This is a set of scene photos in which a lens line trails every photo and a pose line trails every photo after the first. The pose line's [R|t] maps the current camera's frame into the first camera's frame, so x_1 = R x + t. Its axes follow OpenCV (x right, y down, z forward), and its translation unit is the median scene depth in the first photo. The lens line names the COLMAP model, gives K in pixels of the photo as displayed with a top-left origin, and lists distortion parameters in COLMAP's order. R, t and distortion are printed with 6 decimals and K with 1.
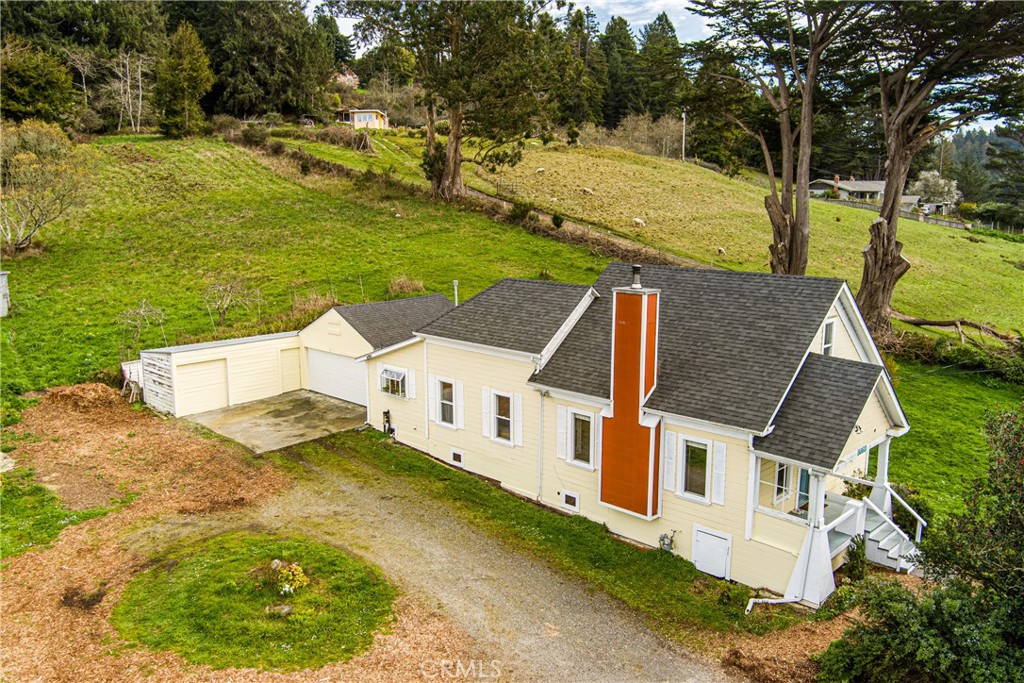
lens RADIAL K [[824.2, 0, 512.0], [0, 824.2, 341.5], [0, 0, 1]] dist [-0.060034, -0.001421]
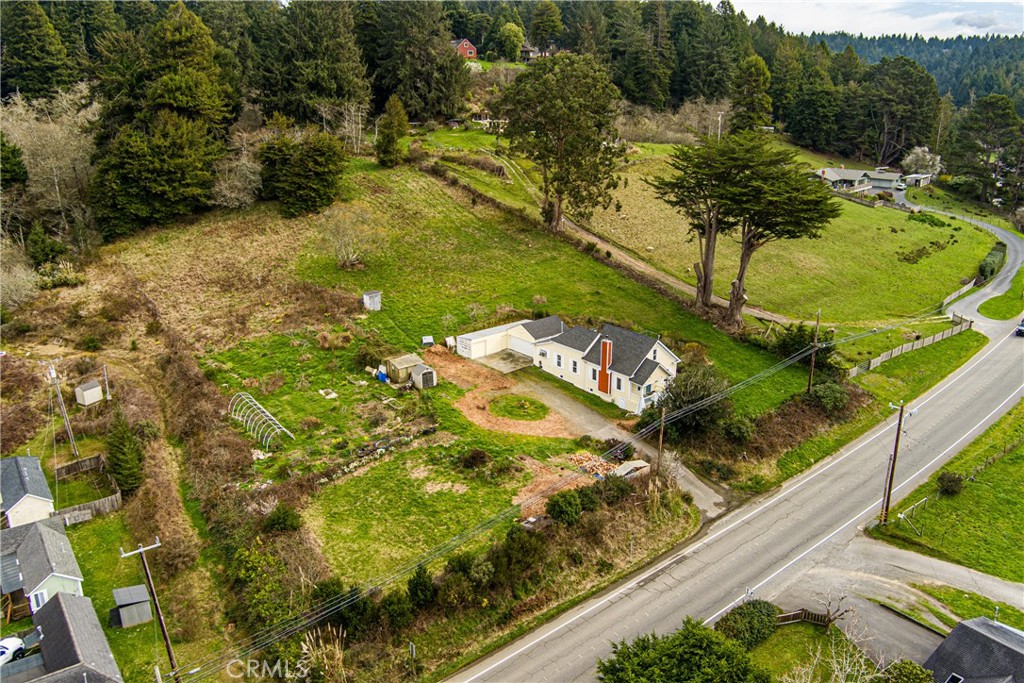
lens RADIAL K [[824.2, 0, 512.0], [0, 824.2, 341.5], [0, 0, 1]] dist [-0.060034, -0.001421]
pose [[0.993991, 0.030455, -0.105135, 0.081164], [-0.015213, 0.989629, 0.142839, -0.467255], [0.108395, -0.140382, 0.984146, -2.275294]]
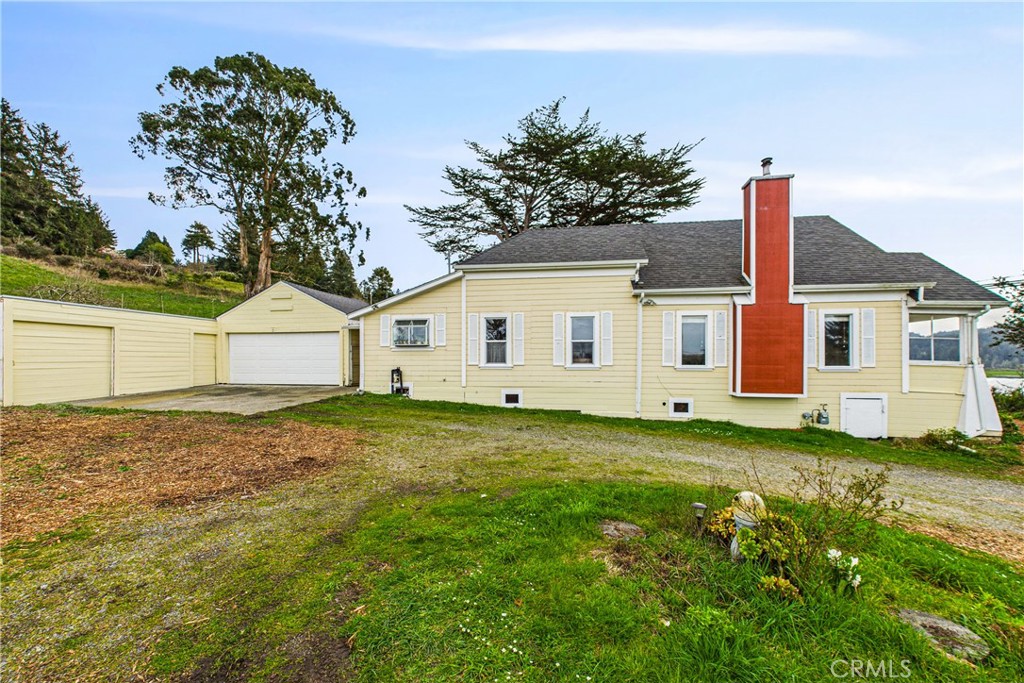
lens RADIAL K [[392.3, 0, 515.0], [0, 392.3, 359.3], [0, 0, 1]] dist [-0.000243, -0.000508]
pose [[0.806794, -0.002712, 0.590826, -0.301832], [0.100095, 0.986162, -0.132156, 0.144705], [-0.582292, 0.165762, 0.795902, 0.592663]]
